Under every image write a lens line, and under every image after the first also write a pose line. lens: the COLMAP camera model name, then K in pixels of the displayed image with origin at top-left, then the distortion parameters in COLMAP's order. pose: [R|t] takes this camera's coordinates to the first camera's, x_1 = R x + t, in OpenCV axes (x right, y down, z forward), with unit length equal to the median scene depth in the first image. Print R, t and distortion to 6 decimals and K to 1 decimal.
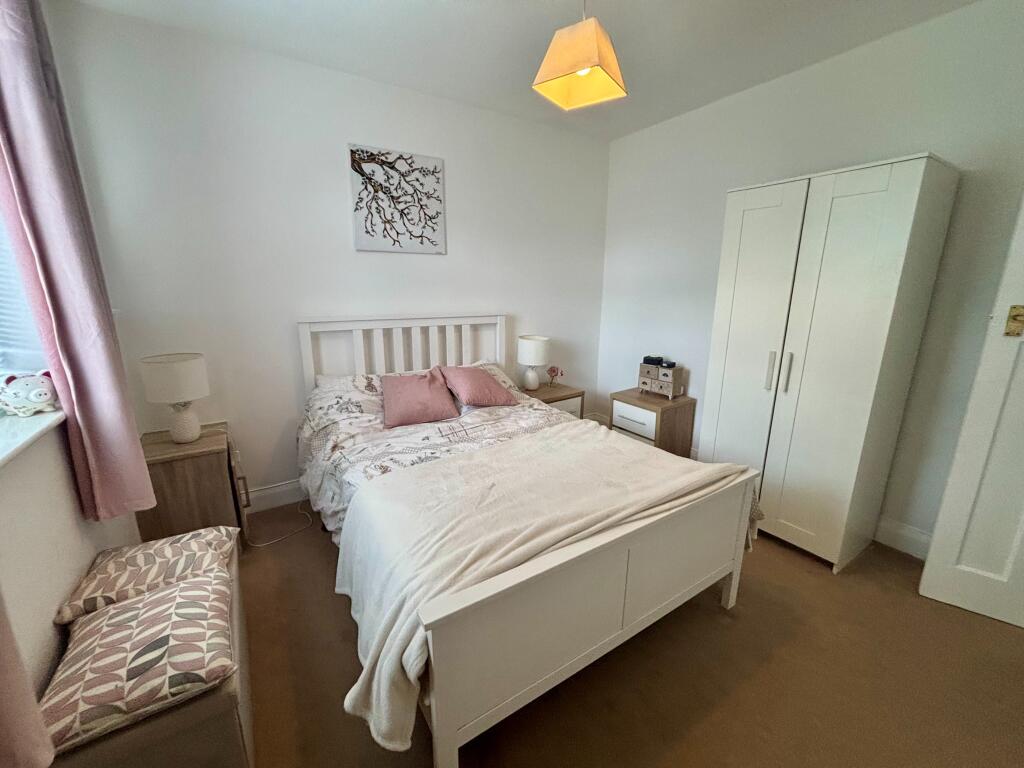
lens RADIAL K [[410.8, 0, 506.9], [0, 410.8, 380.5], [0, 0, 1]] dist [-0.009265, 0.004081]
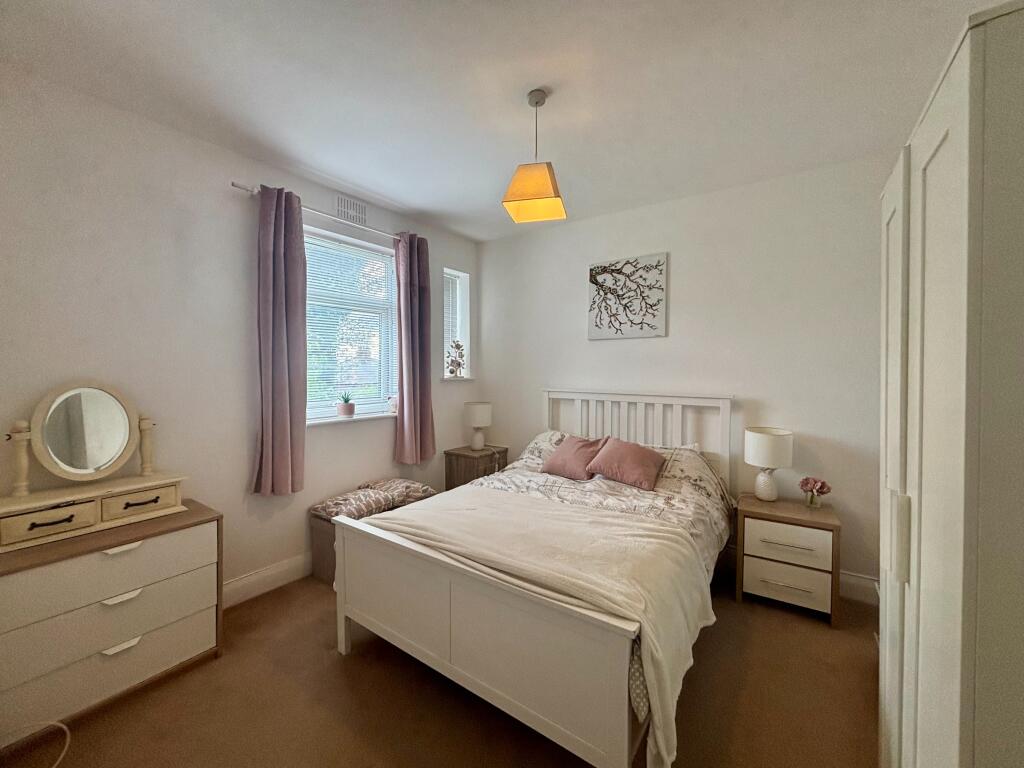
lens RADIAL K [[410.8, 0, 506.9], [0, 410.8, 380.5], [0, 0, 1]] dist [-0.009265, 0.004081]
pose [[0.353607, 0.026510, -0.935018, 0.757031], [-0.209762, 0.976388, -0.051646, -0.067109], [0.911571, 0.214394, 0.350818, 0.322926]]
